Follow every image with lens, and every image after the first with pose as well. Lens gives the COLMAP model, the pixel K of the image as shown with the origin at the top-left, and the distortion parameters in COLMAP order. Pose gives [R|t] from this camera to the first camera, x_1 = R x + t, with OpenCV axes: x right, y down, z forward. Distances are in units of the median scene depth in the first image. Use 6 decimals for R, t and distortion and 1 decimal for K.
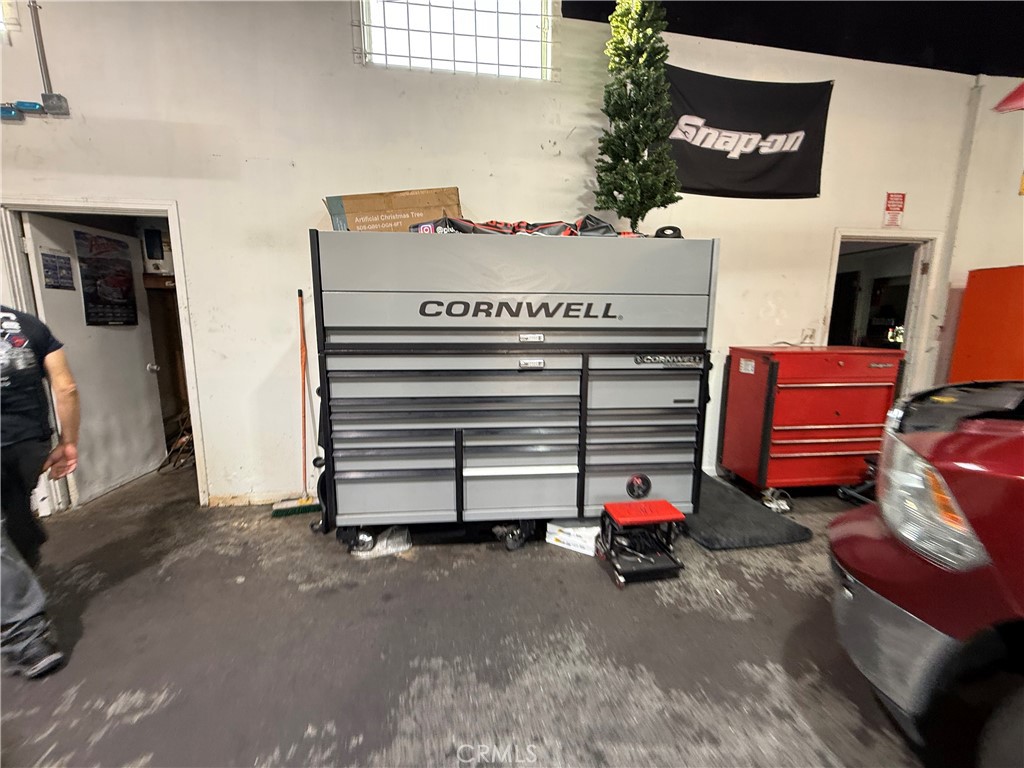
lens RADIAL K [[411.4, 0, 515.5], [0, 411.4, 380.9], [0, 0, 1]] dist [0.000833, -0.000598]
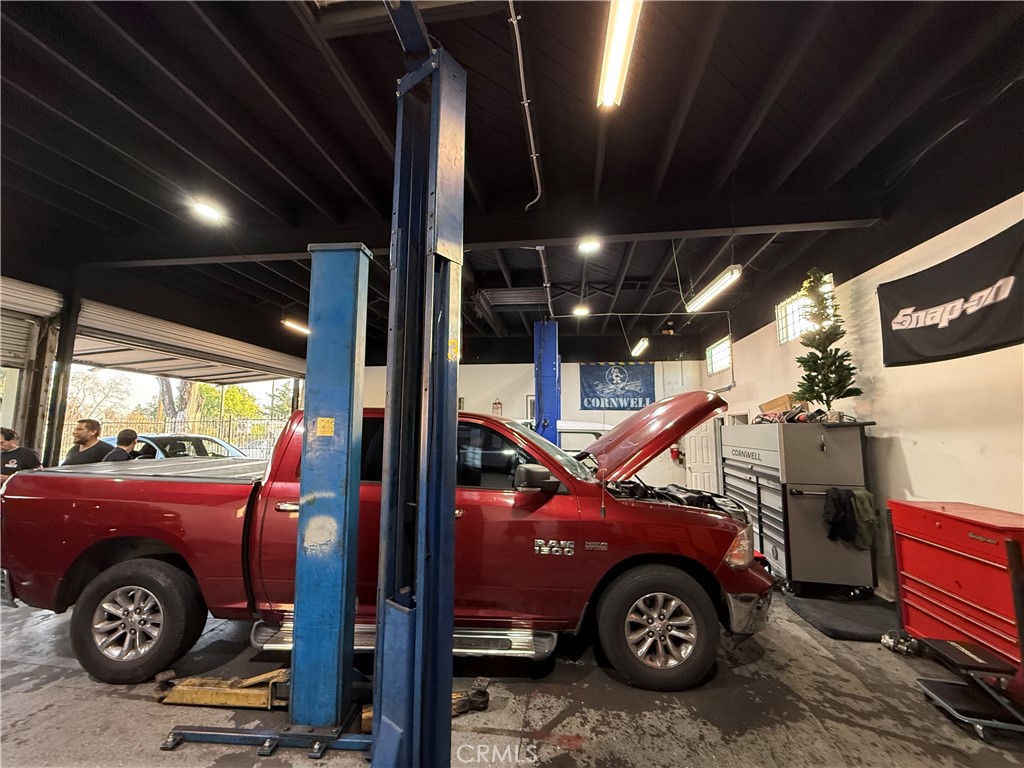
lens RADIAL K [[411.4, 0, 503.3], [0, 411.4, 386.7], [0, 0, 1]] dist [0.000833, -0.000598]
pose [[-0.304051, -0.109008, -0.946398, 1.926859], [-0.153593, 0.986045, -0.064229, -0.133628], [0.940193, 0.125831, -0.316551, 0.264101]]
